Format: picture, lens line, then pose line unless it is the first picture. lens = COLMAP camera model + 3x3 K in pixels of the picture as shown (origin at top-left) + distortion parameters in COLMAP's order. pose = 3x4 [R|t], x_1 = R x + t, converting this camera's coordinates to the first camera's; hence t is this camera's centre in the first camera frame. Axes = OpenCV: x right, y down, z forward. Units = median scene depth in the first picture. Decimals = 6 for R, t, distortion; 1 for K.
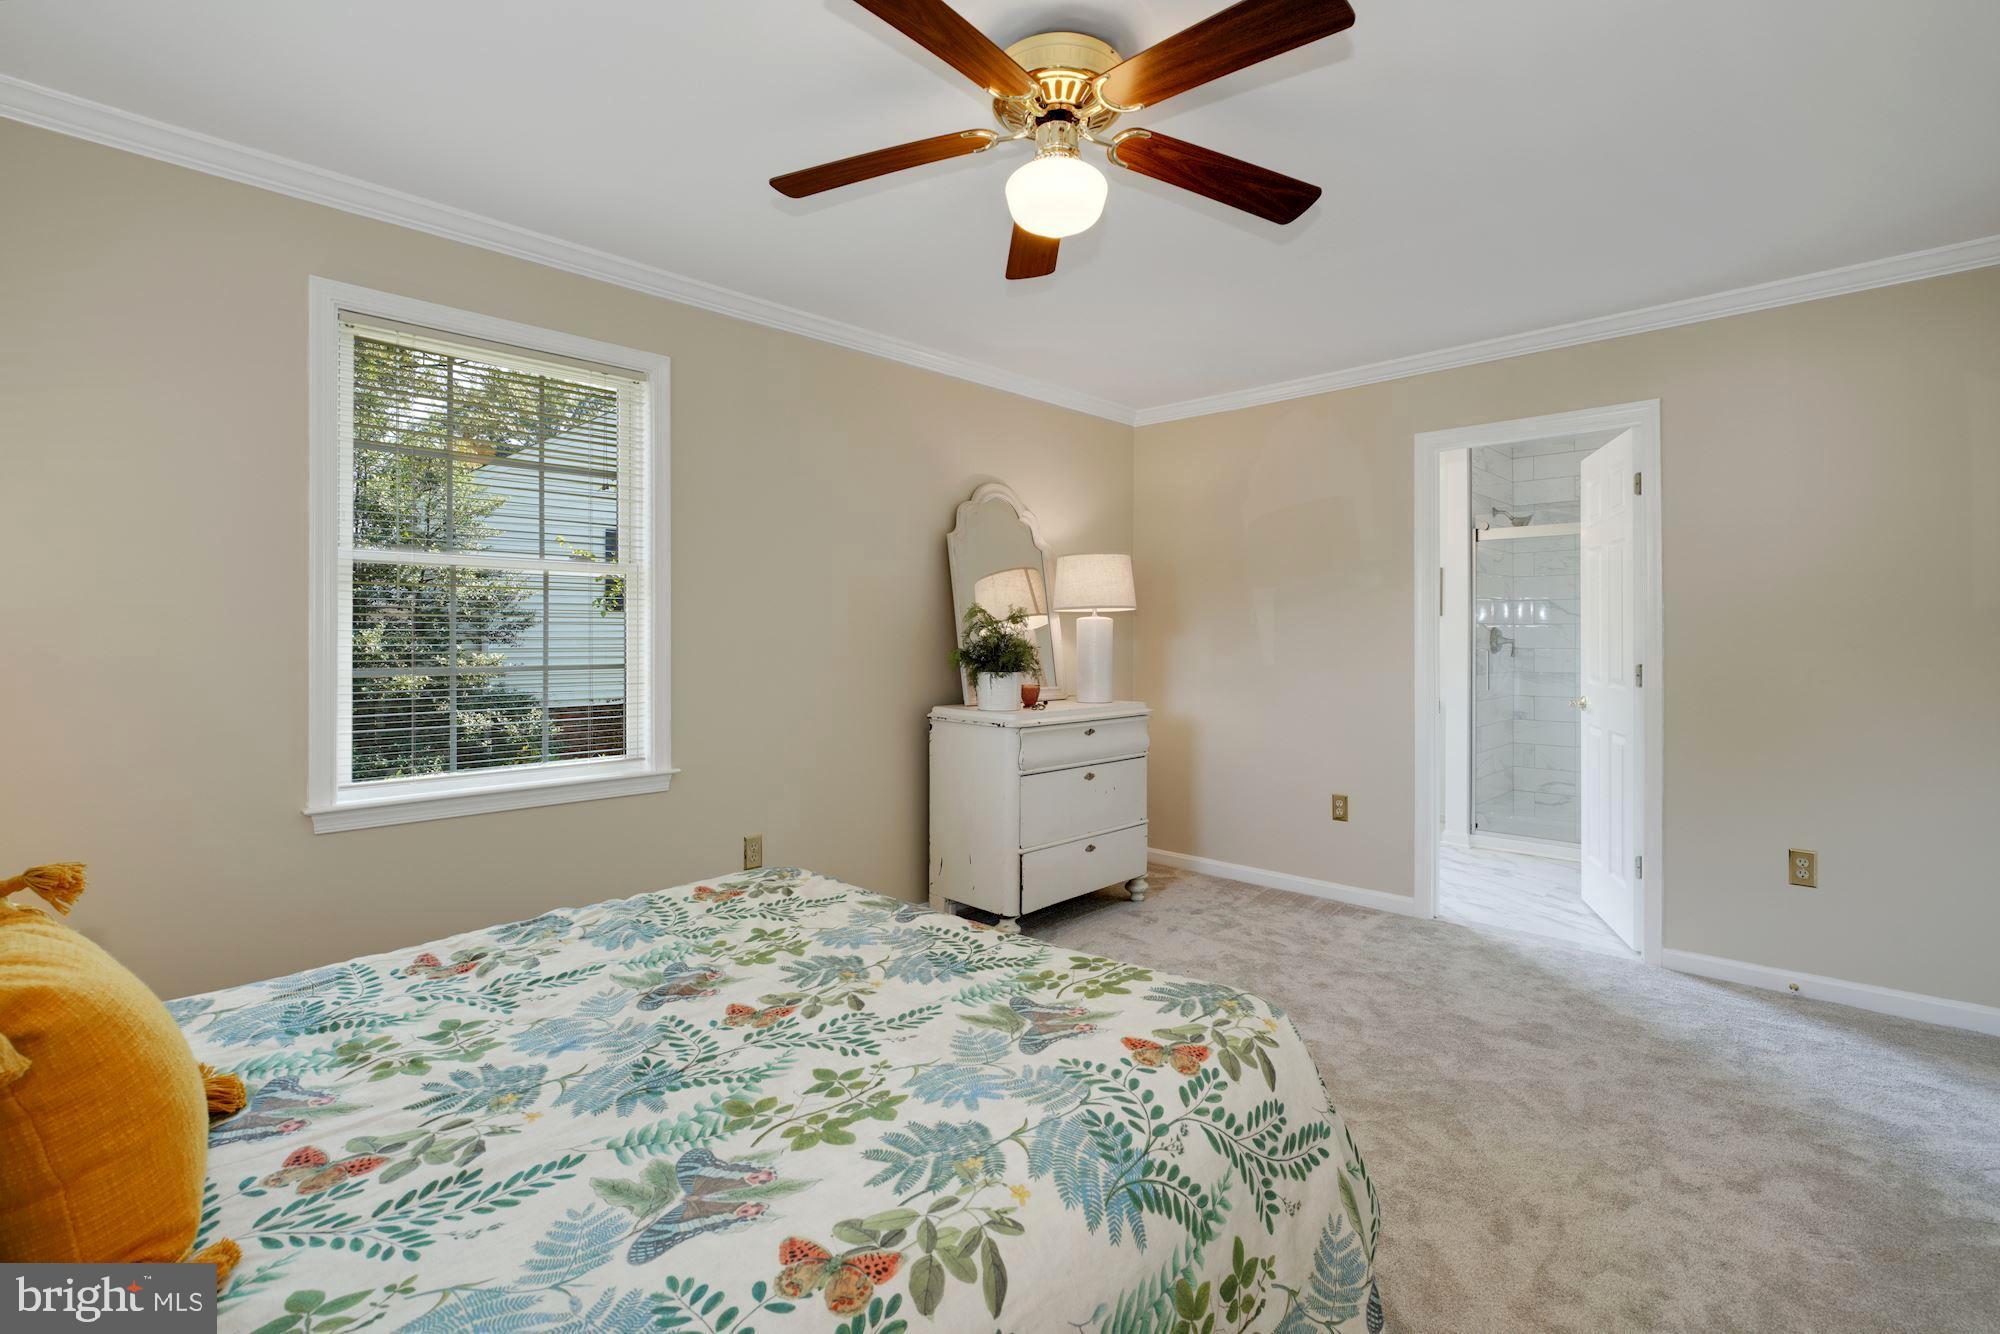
lens RADIAL K [[919.3, 0, 999.3], [0, 919.3, 651.2], [0, 0, 1]] dist [-0.001980, 0.000592]
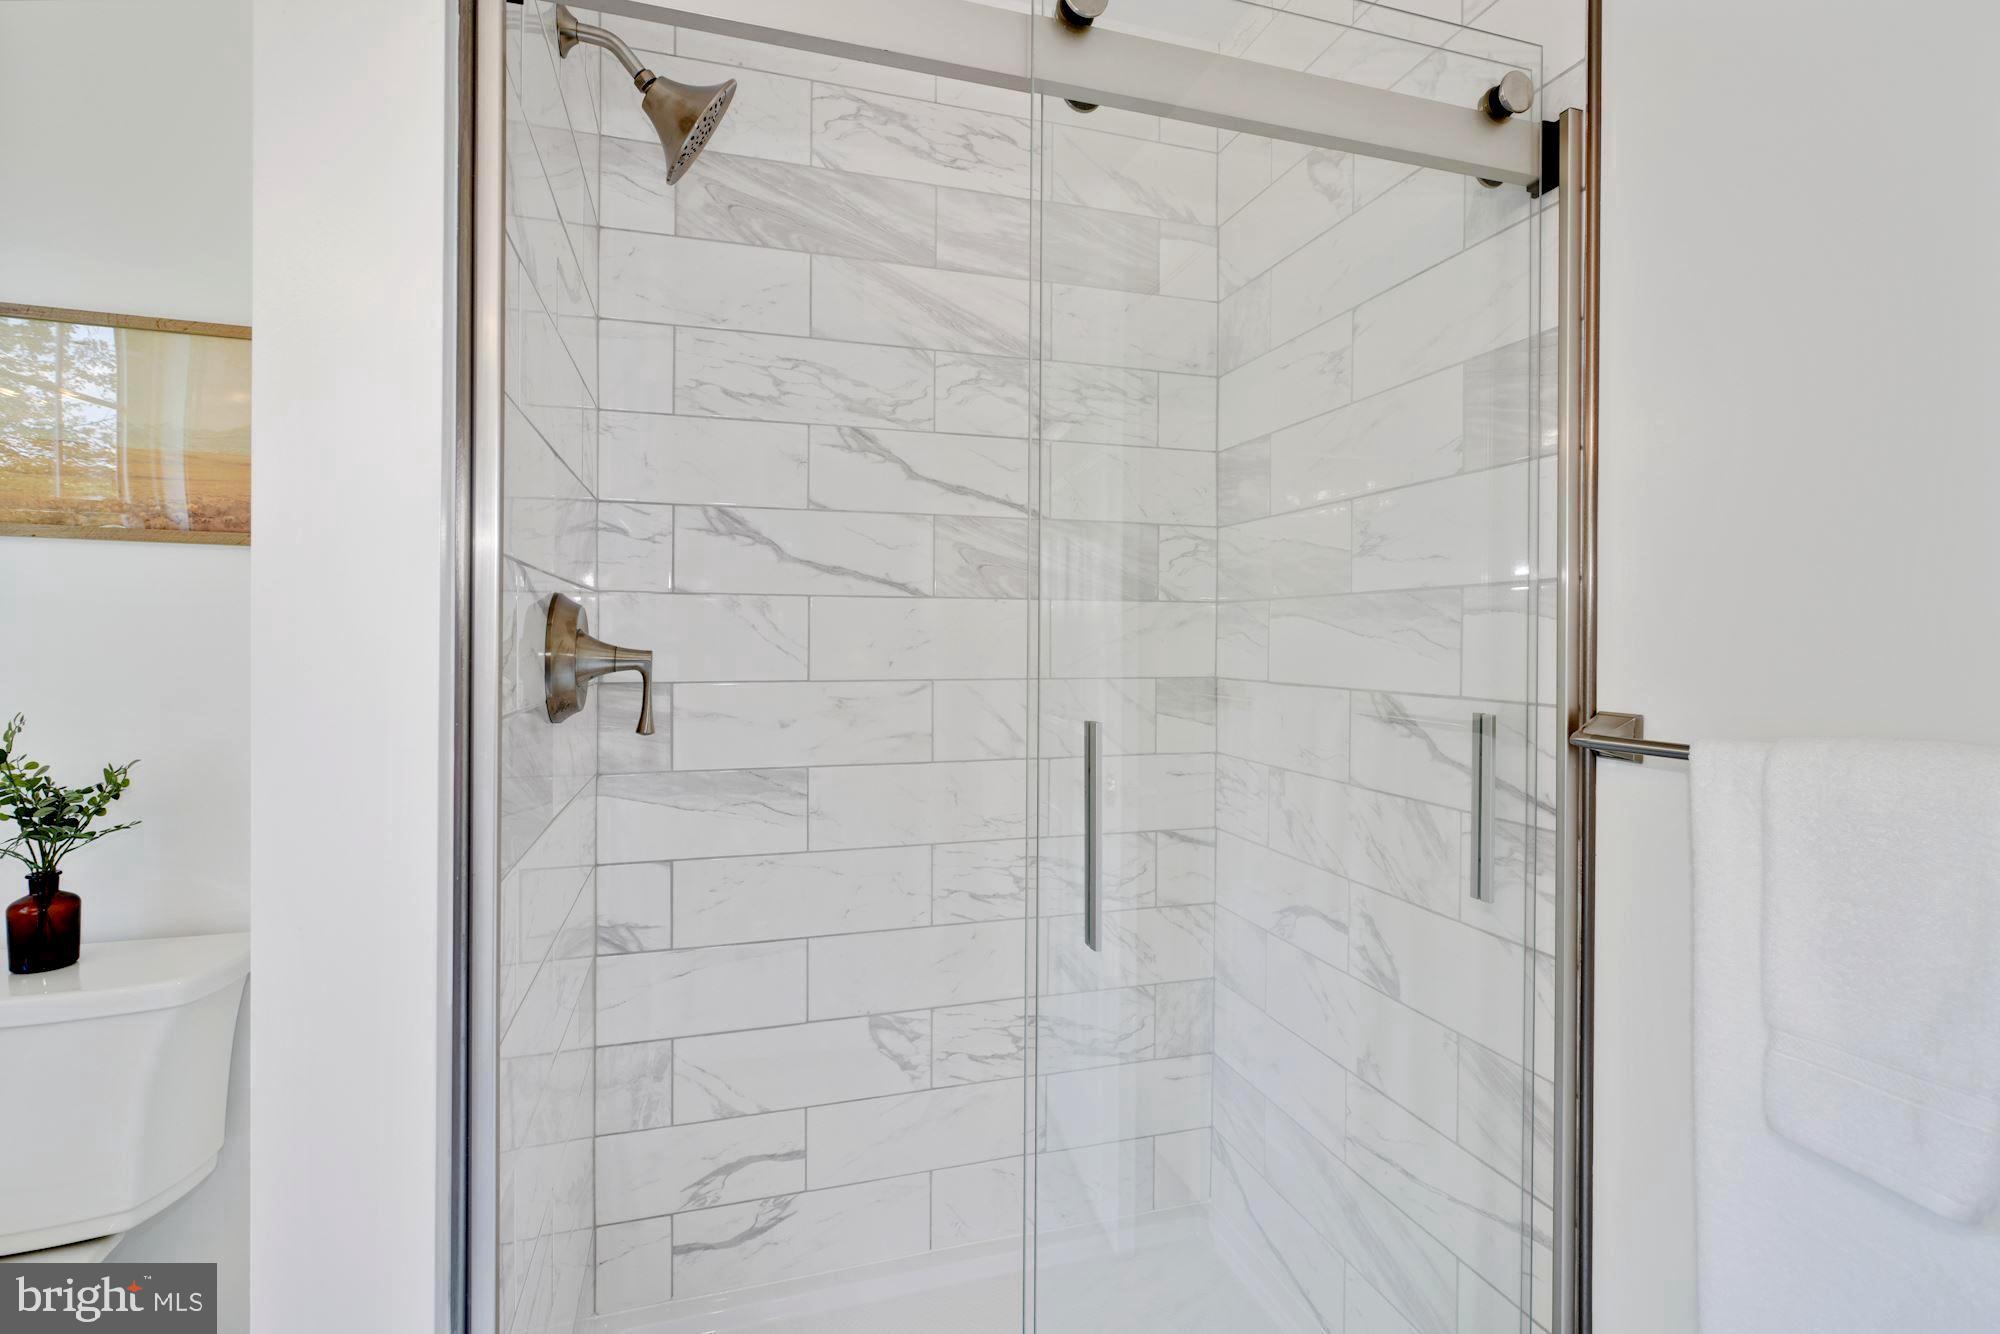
lens RADIAL K [[919.3, 0, 1000.0], [0, 919.3, 654.2], [0, 0, 1]] dist [-0.001980, 0.000592]
pose [[0.487384, -0.002985, 0.873183, 0.402264], [0.005756, 0.999983, 0.000206, -0.011745], [-0.873169, 0.004926, 0.487393, 0.799887]]
